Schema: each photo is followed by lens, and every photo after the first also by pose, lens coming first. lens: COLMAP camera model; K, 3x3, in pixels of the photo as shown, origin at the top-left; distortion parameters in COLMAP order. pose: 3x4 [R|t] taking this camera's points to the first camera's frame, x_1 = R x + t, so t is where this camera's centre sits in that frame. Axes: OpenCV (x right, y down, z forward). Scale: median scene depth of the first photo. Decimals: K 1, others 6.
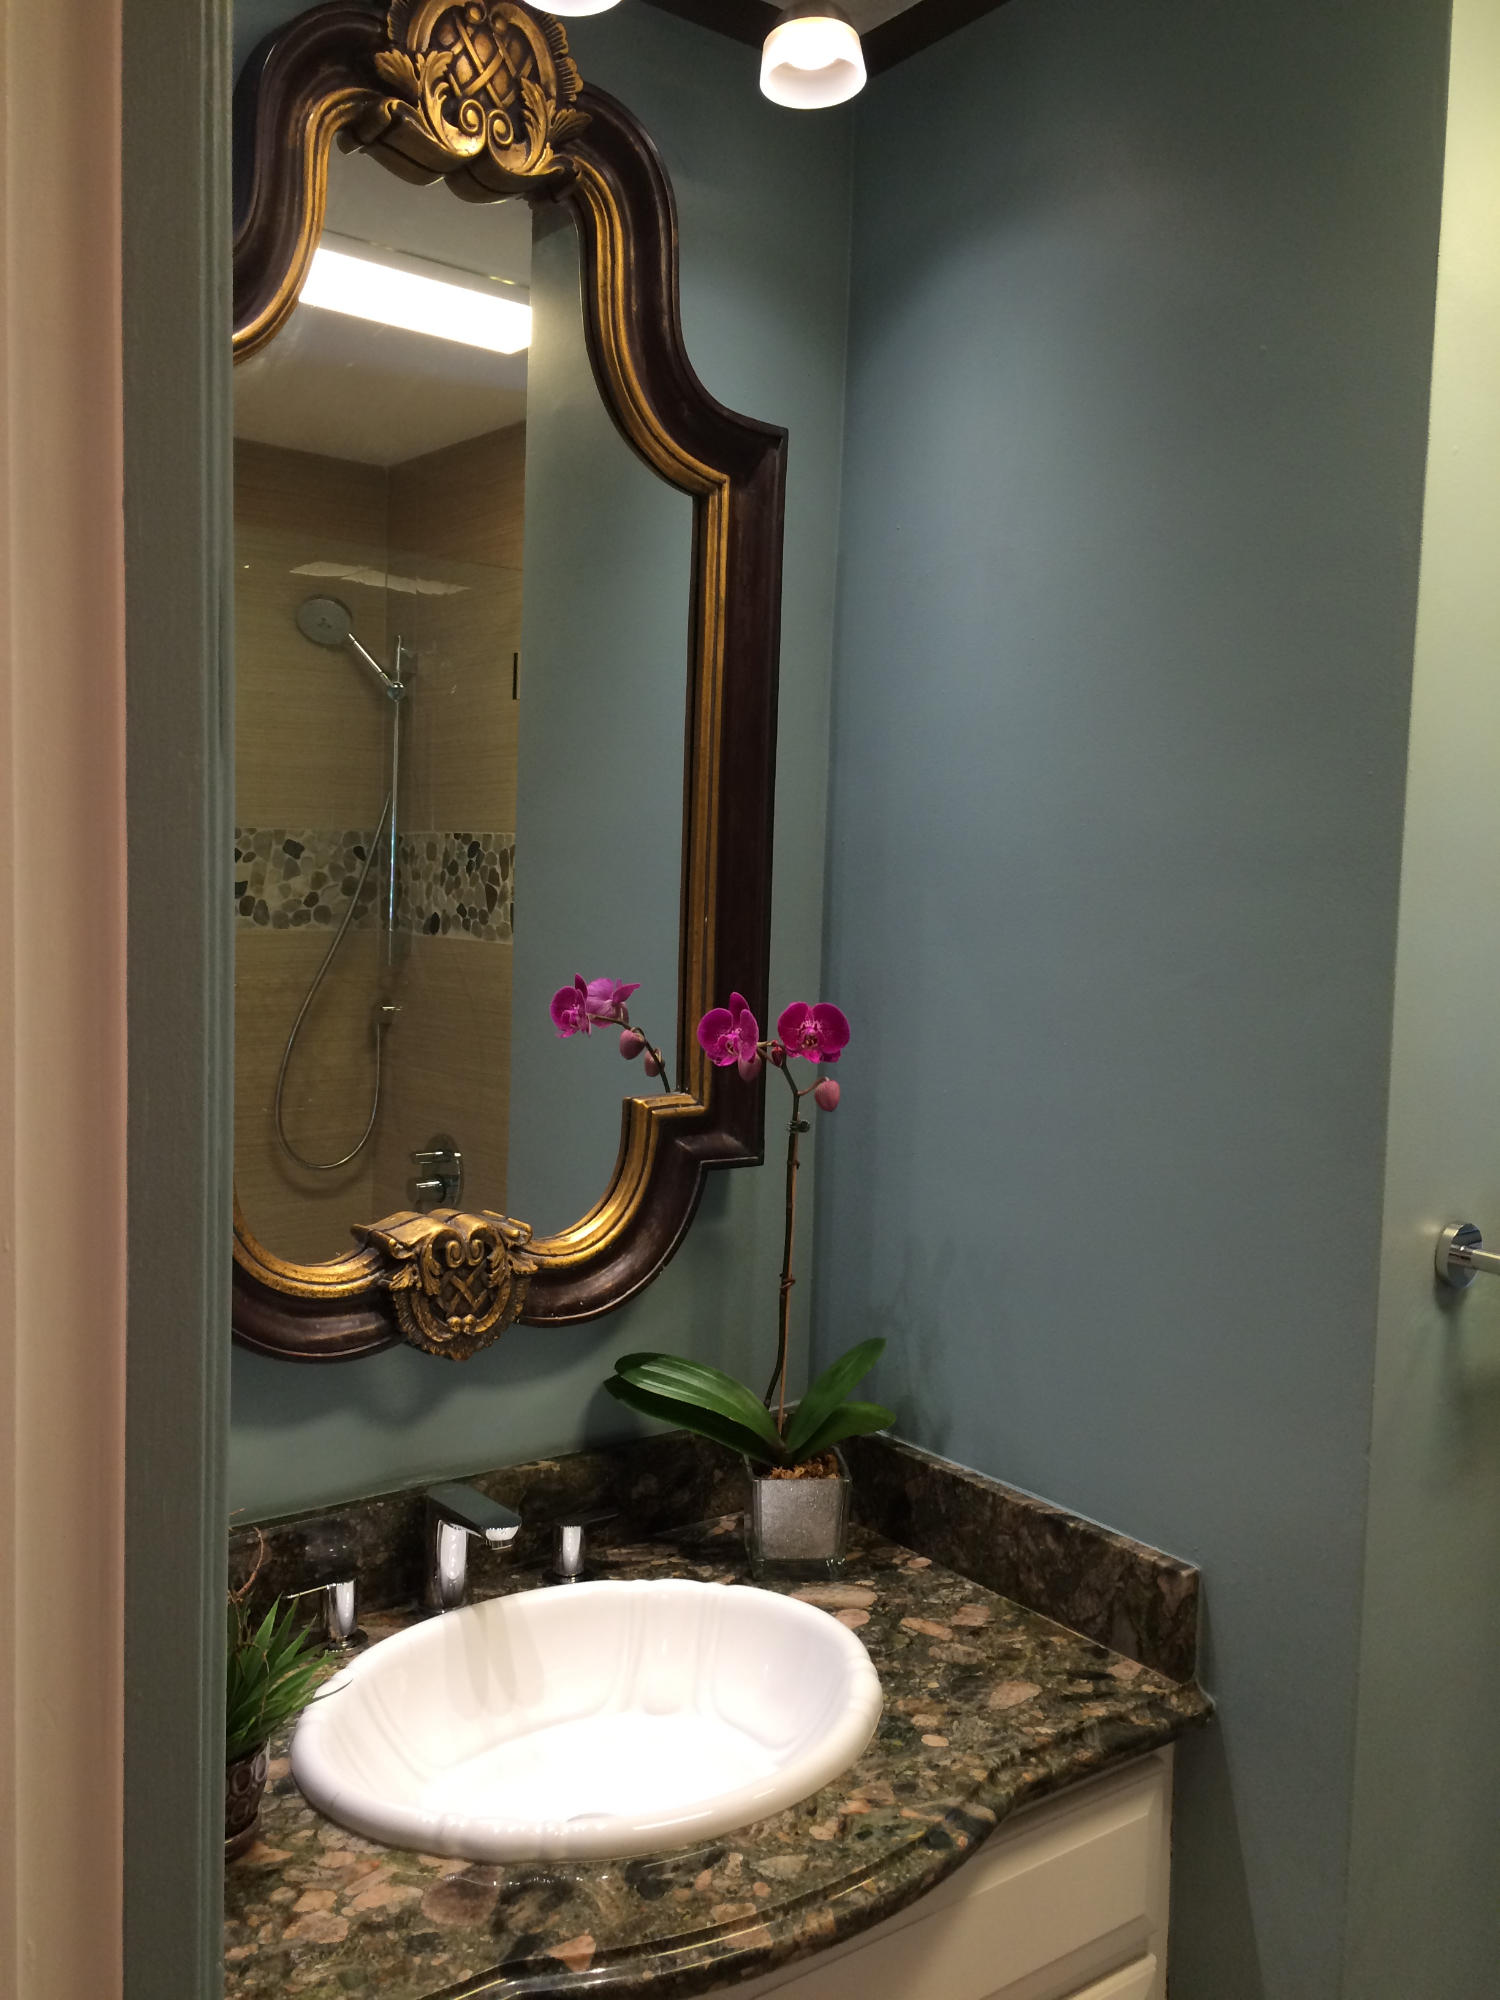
lens RADIAL K [[1739.8, 0, 749.1], [0, 1739.8, 1000.6], [0, 0, 1]] dist [0.093019, -0.113734]
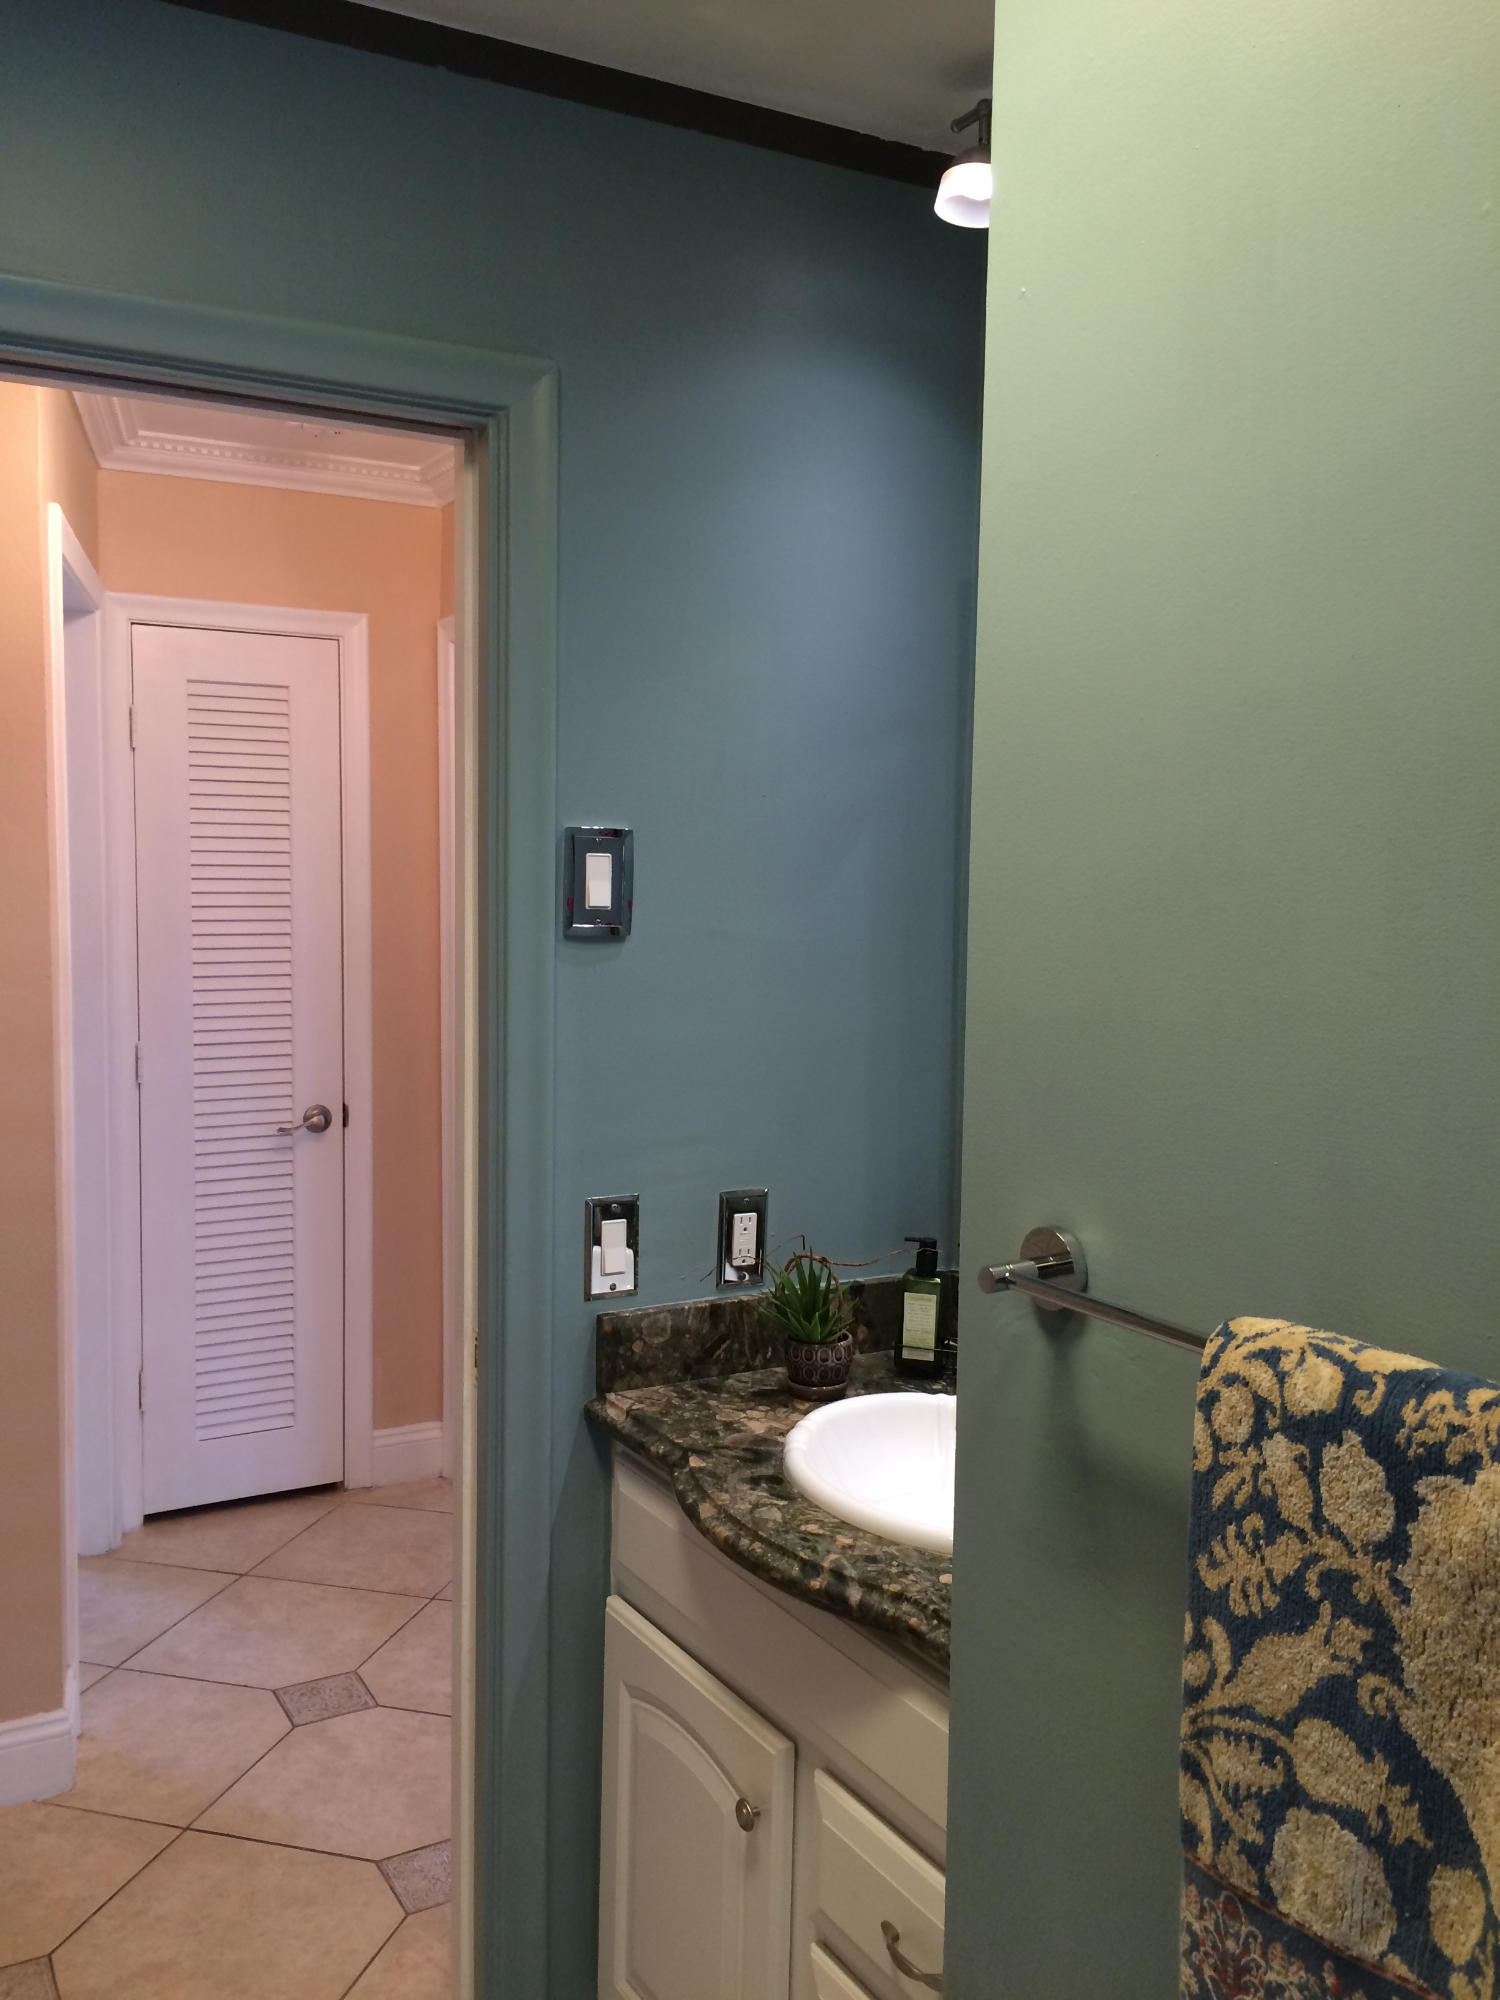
lens RADIAL K [[1739.8, 0, 748.9], [0, 1739.8, 1001.2], [0, 0, 1]] dist [0.093019, -0.113734]
pose [[-0.157213, 0.039069, -0.986792, 1.393699], [-0.080963, 0.995344, 0.052306, -0.008145], [0.984240, 0.088116, -0.153318, 1.131089]]
